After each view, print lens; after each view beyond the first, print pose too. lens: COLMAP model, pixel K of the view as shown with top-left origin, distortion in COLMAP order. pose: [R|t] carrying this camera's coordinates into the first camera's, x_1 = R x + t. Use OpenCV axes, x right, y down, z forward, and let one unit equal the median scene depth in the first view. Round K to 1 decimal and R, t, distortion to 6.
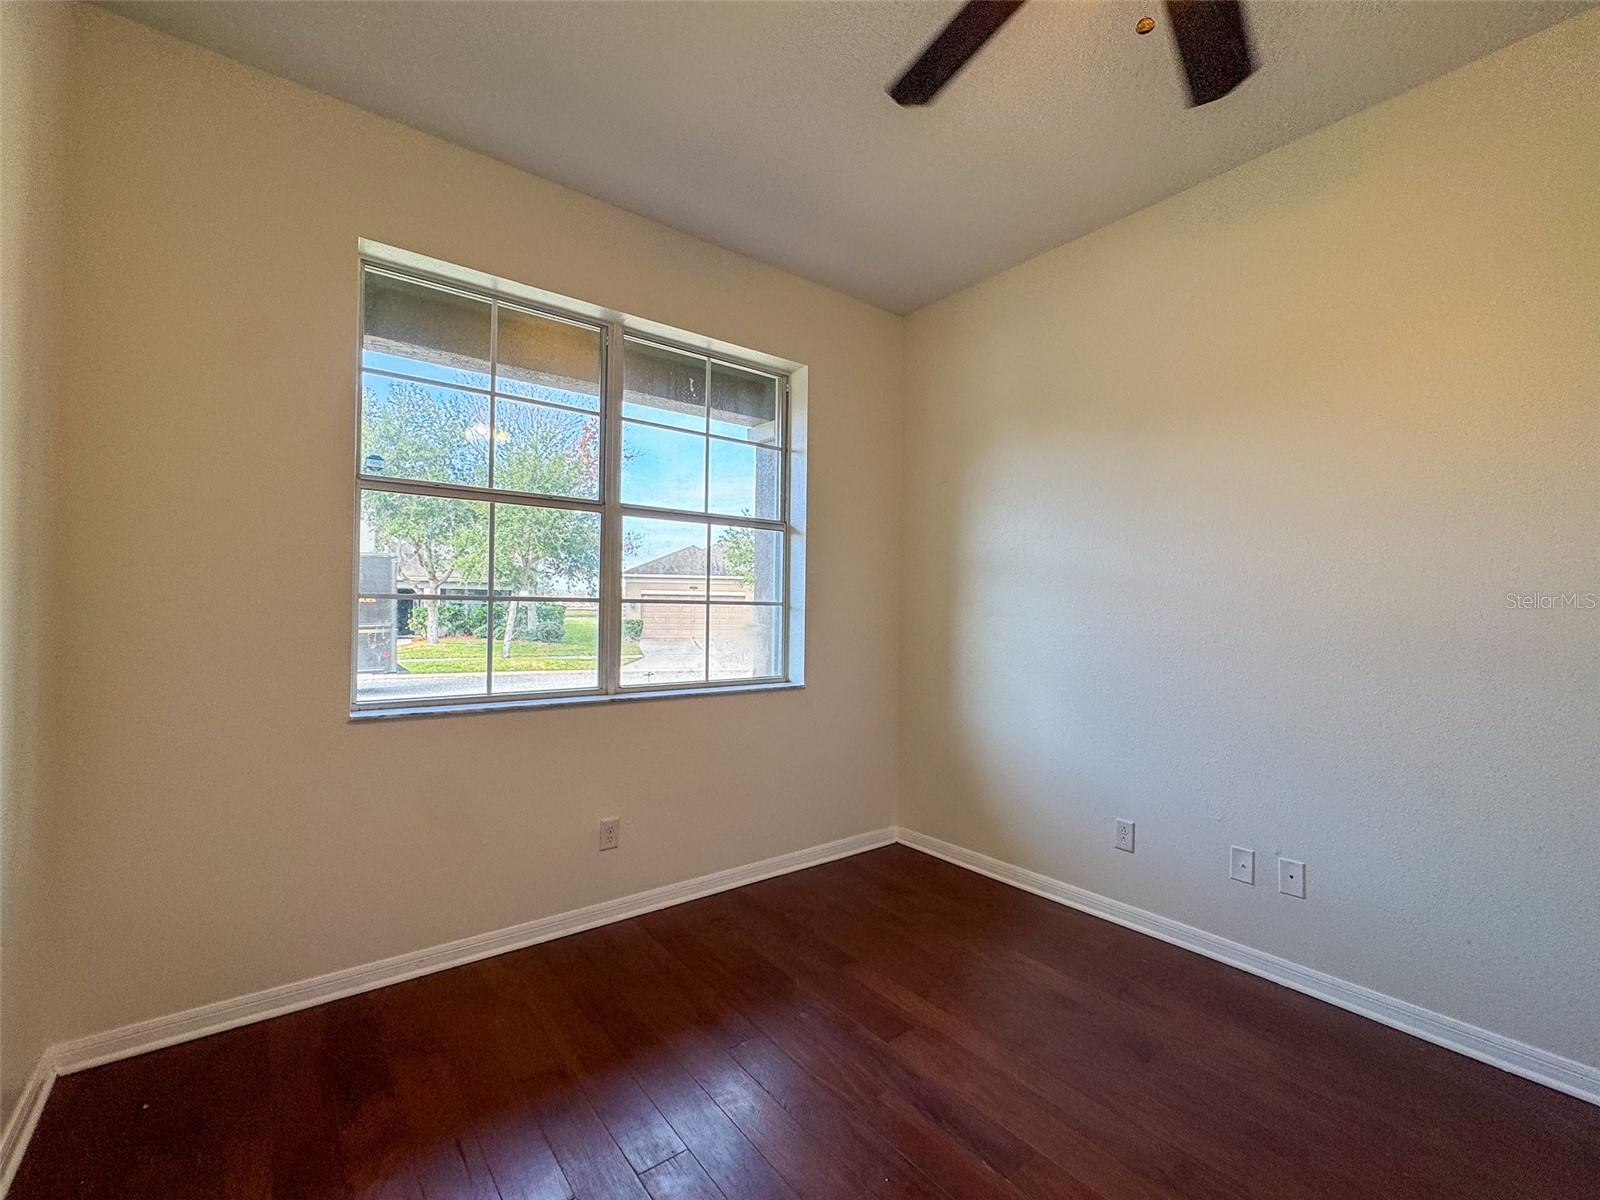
lens RADIAL K [[643.5, 0, 784.6], [0, 643.5, 603.1], [0, 0, 1]] dist [-0.000052, -0.000082]
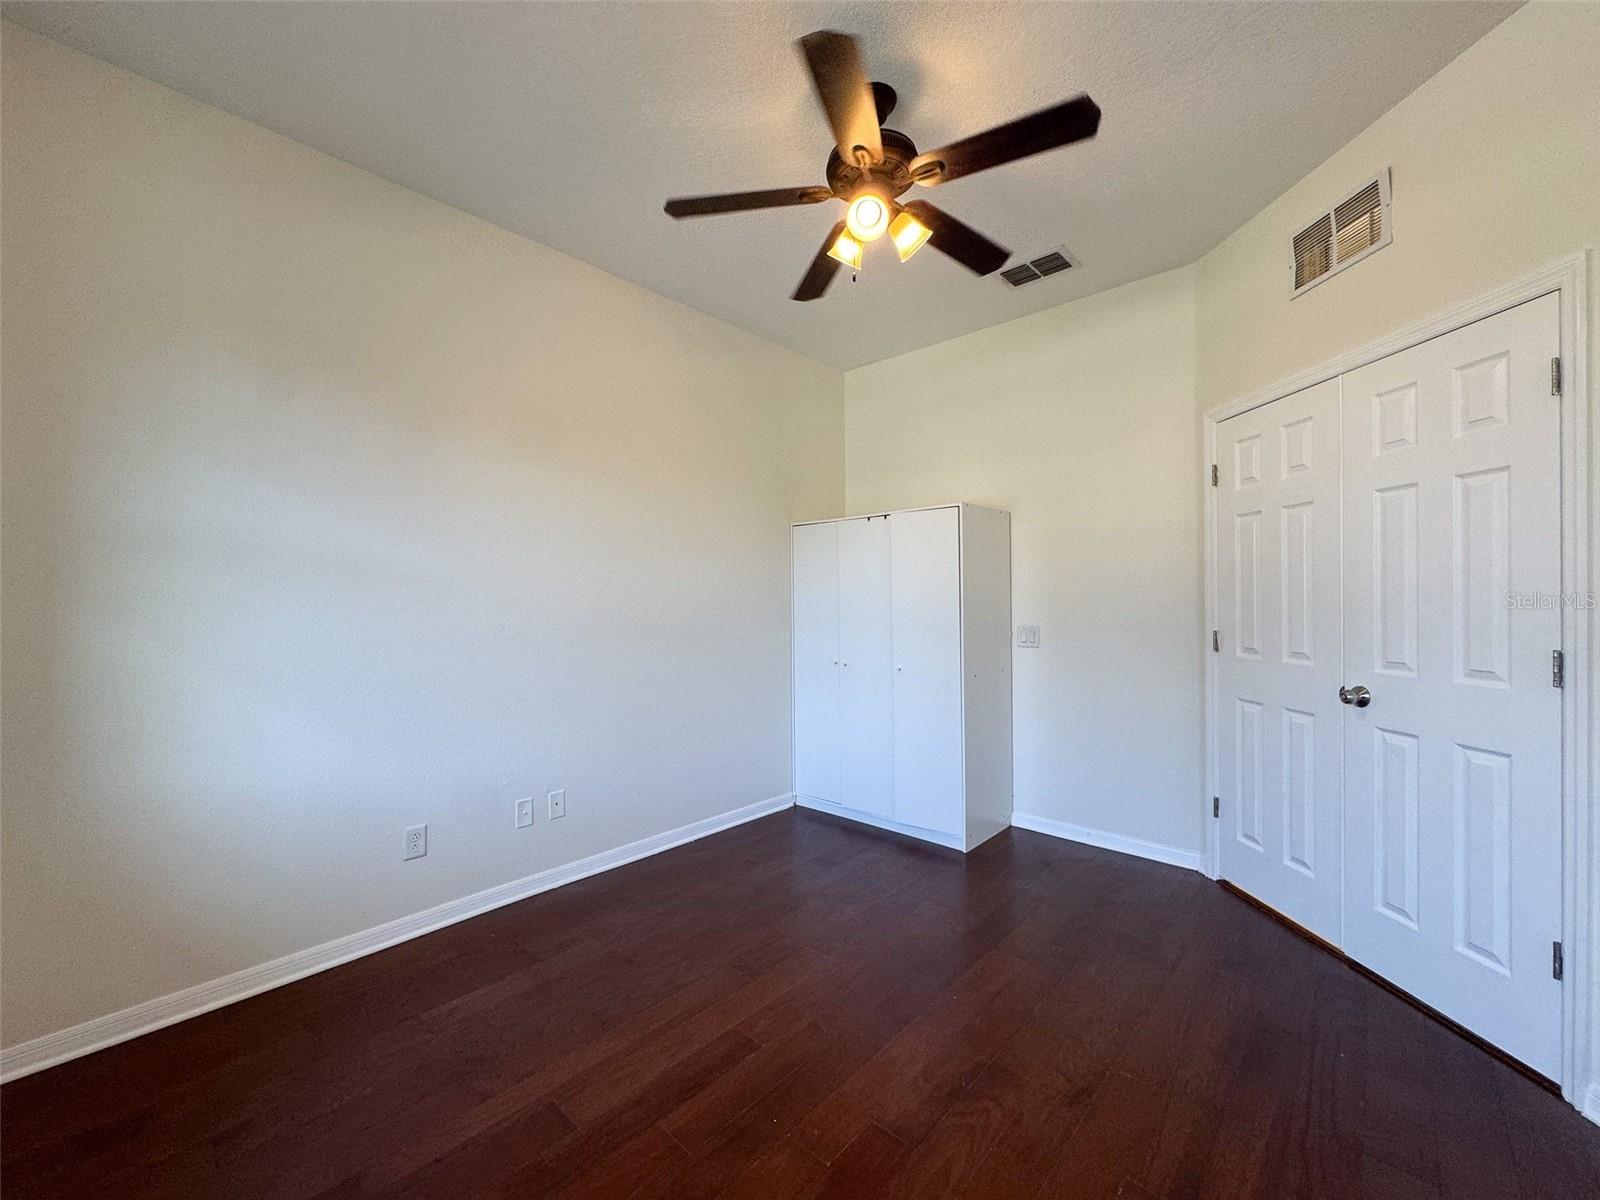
lens RADIAL K [[643.5, 0, 784.6], [0, 643.5, 603.1], [0, 0, 1]] dist [-0.000052, -0.000082]
pose [[-0.139412, -0.008646, 0.990197, -0.555699], [-0.005042, 0.999955, 0.008021, -0.002727], [-0.990222, -0.003874, -0.139449, 0.680769]]
